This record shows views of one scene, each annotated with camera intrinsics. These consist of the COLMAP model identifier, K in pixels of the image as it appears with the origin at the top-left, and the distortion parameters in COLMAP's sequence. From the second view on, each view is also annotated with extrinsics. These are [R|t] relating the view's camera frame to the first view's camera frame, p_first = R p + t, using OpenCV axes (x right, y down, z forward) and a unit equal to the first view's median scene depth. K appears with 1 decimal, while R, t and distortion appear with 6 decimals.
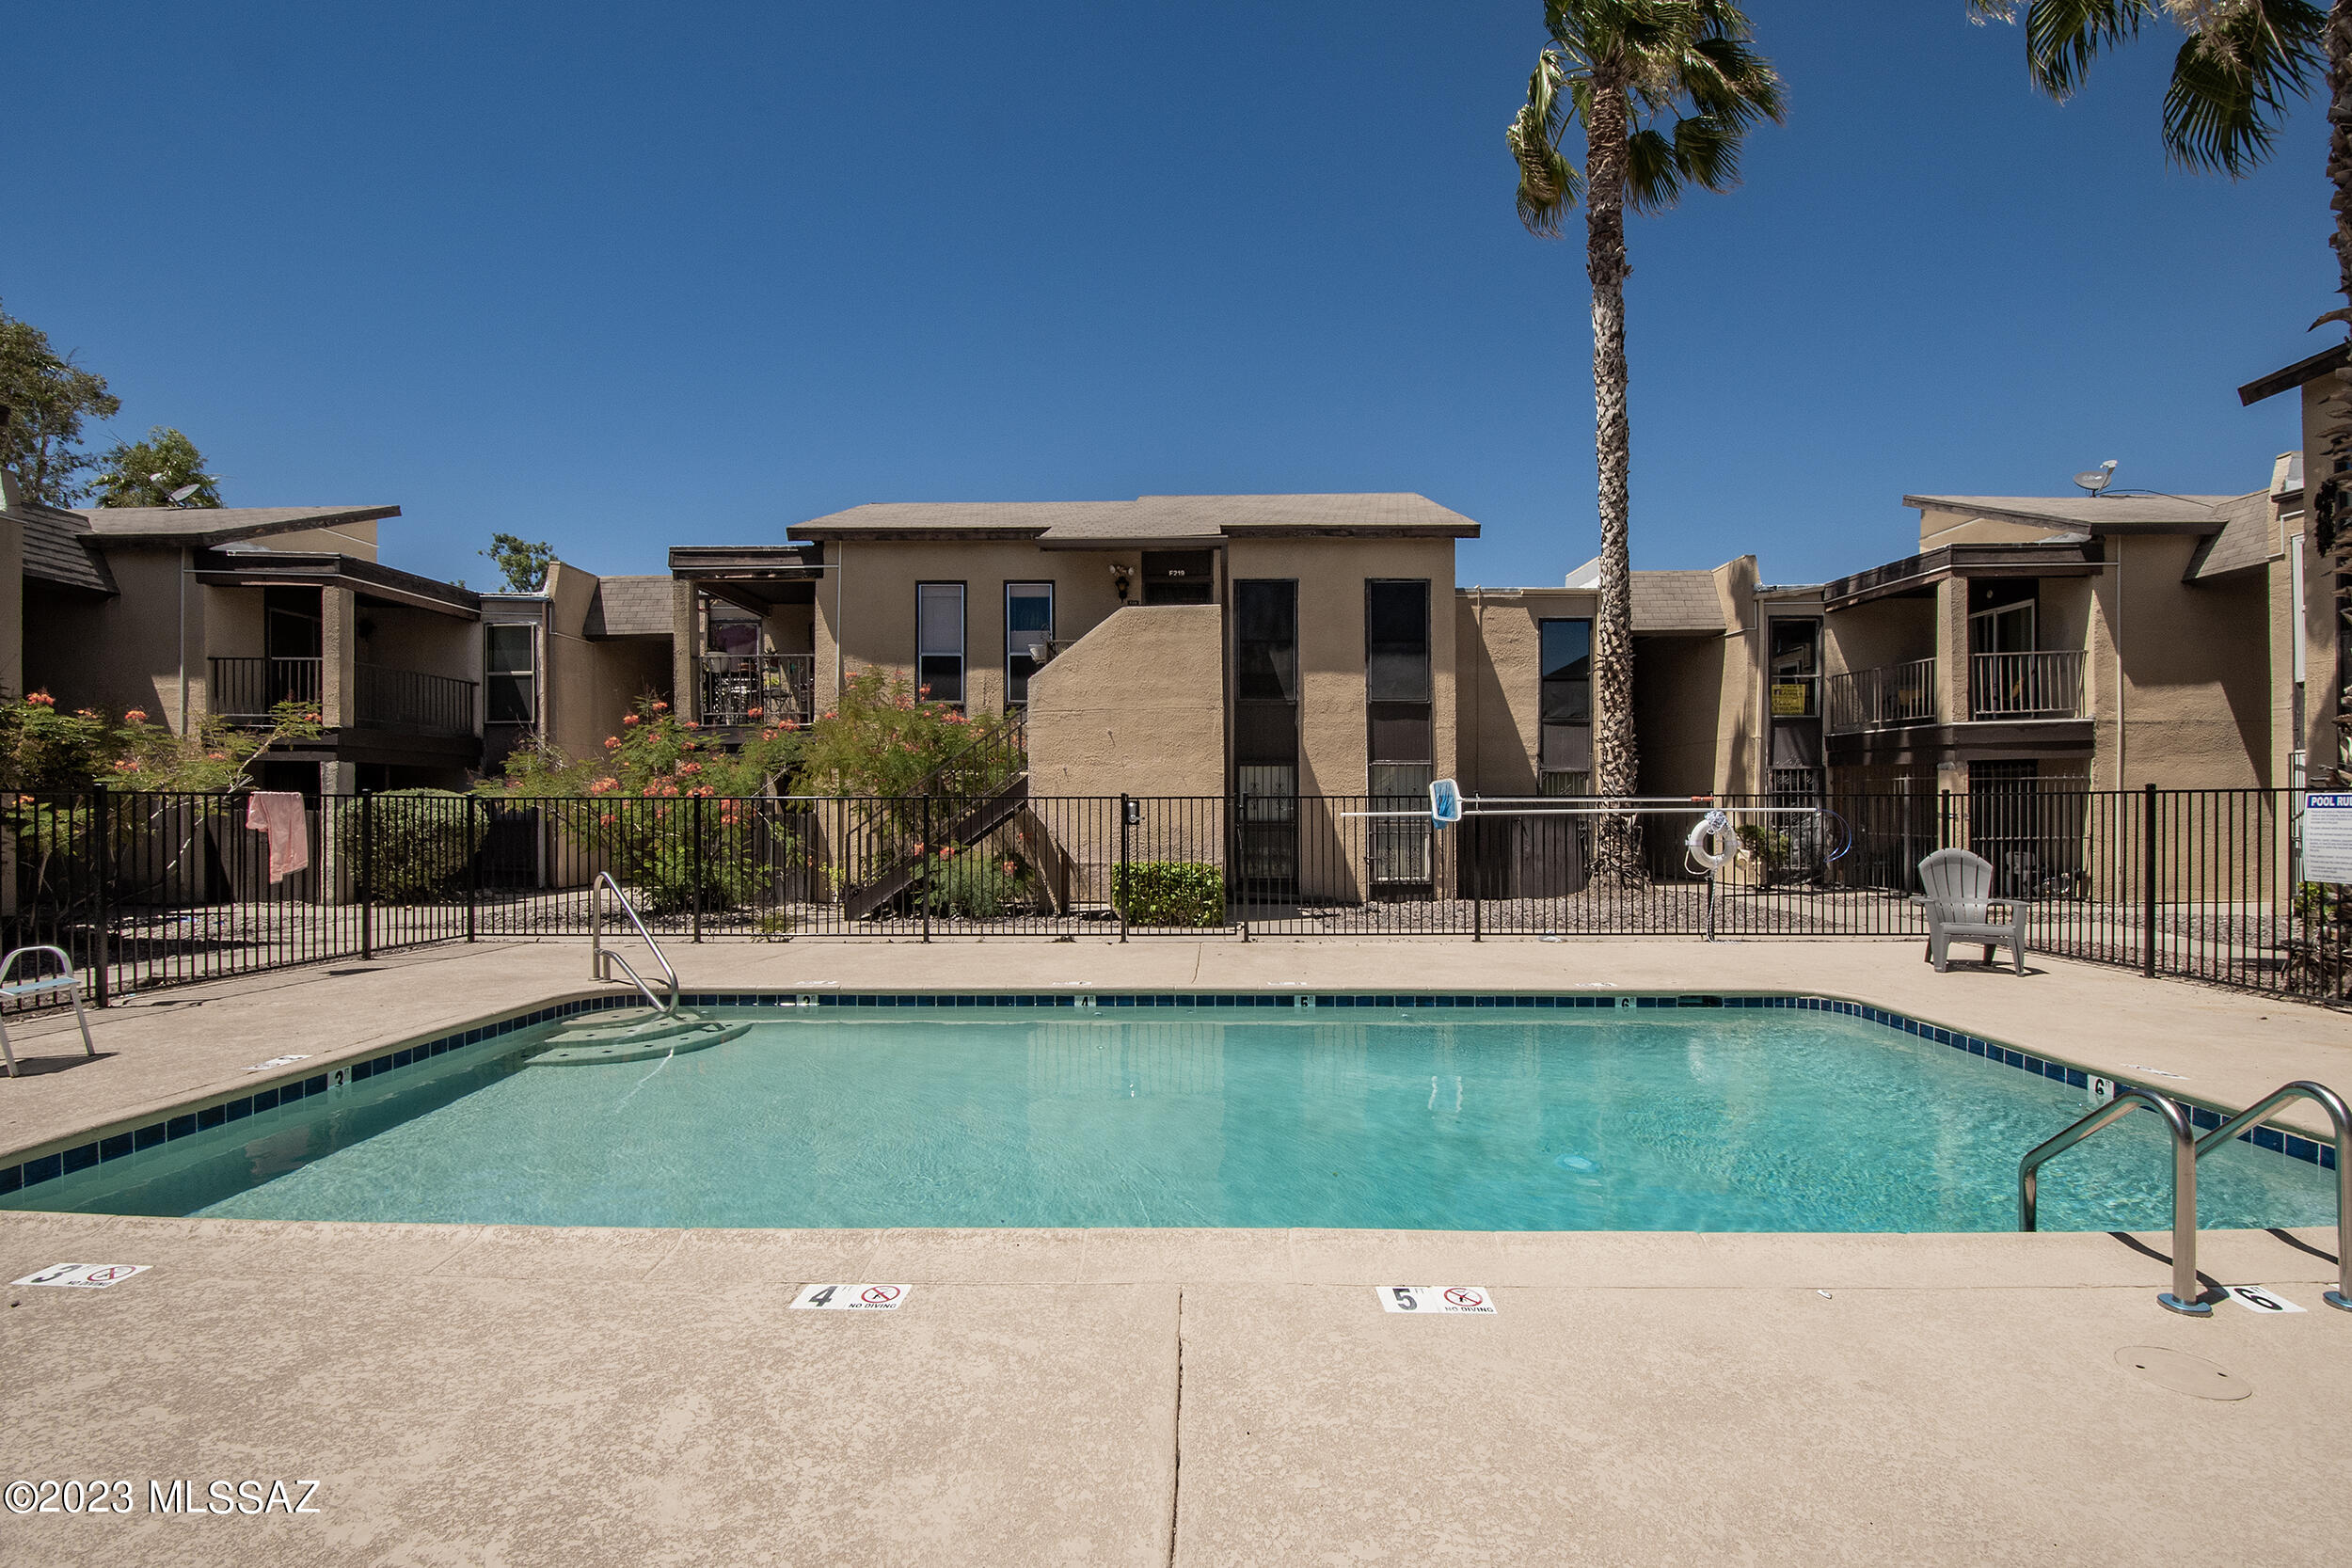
lens RADIAL K [[1034.4, 0, 1179.6], [0, 1034.4, 808.2], [0, 0, 1]] dist [-0.001976, -0.001968]
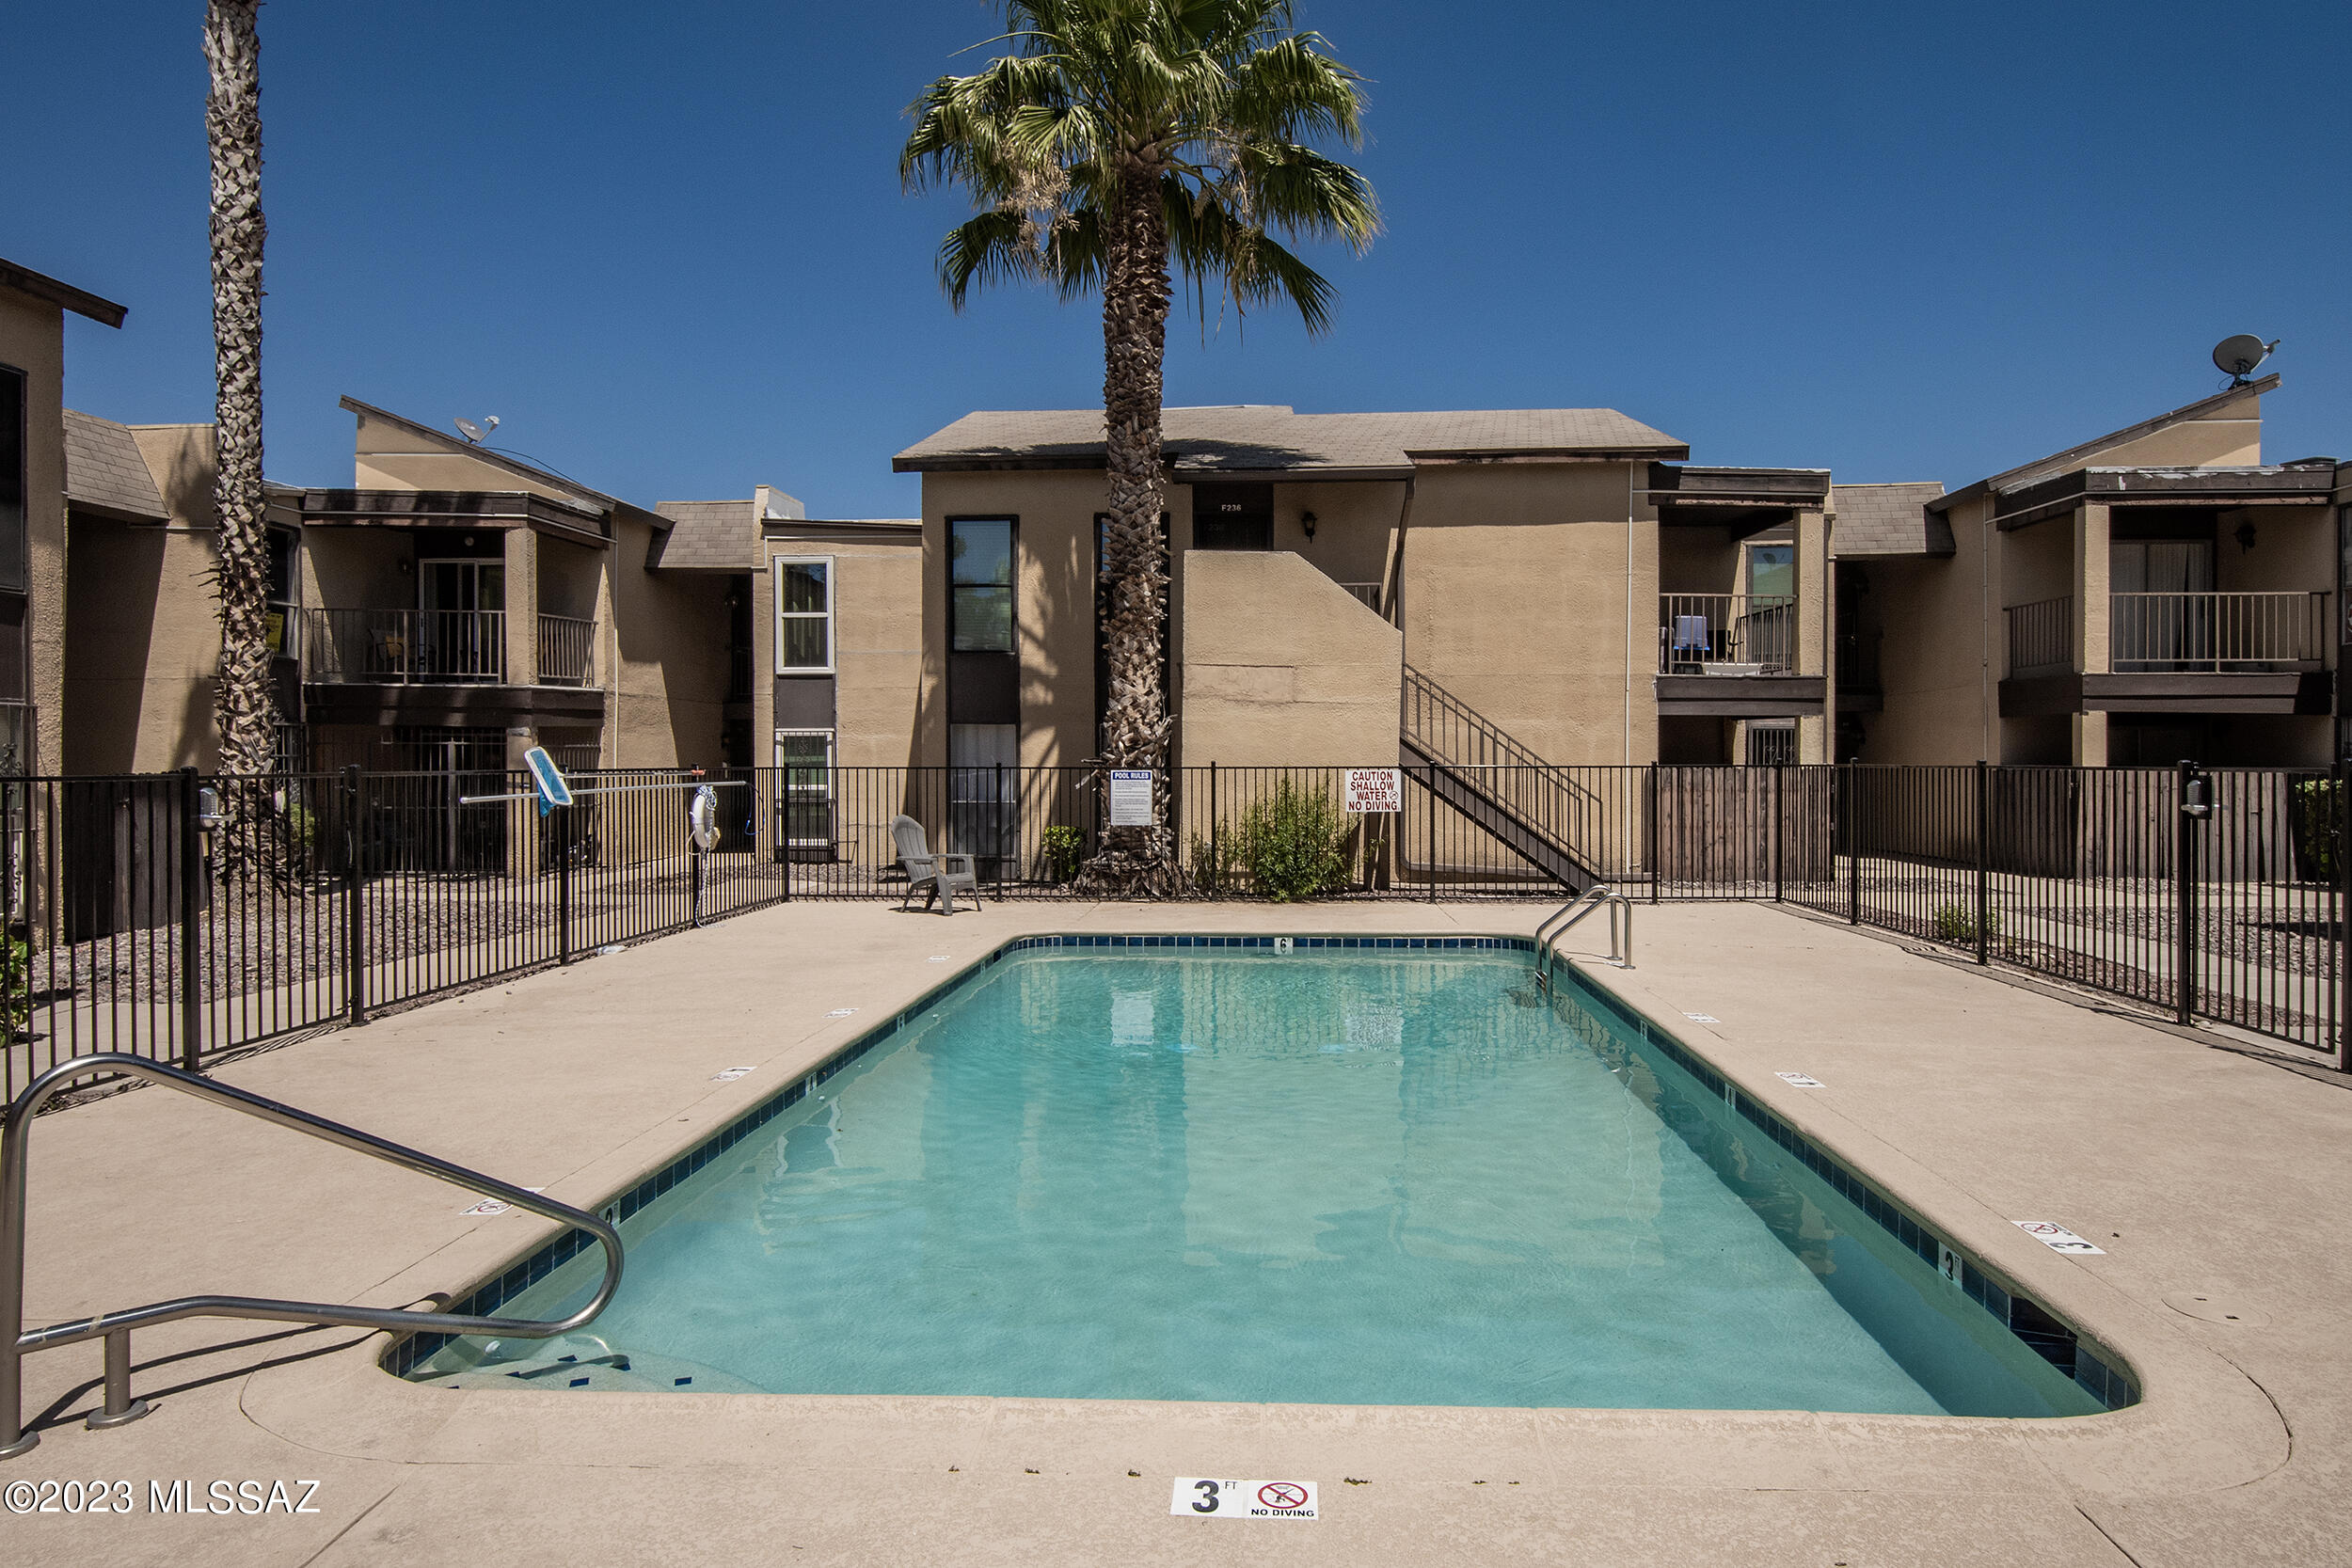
lens RADIAL K [[1427.2, 0, 1179.2], [0, 1427.2, 768.4], [0, 0, 1]] dist [0.000815, -0.007543]
pose [[0.041341, -0.004238, 0.999136, -0.493178], [0.002674, 0.999988, 0.004131, -0.010981], [-0.999142, 0.002501, 0.041351, 0.351378]]
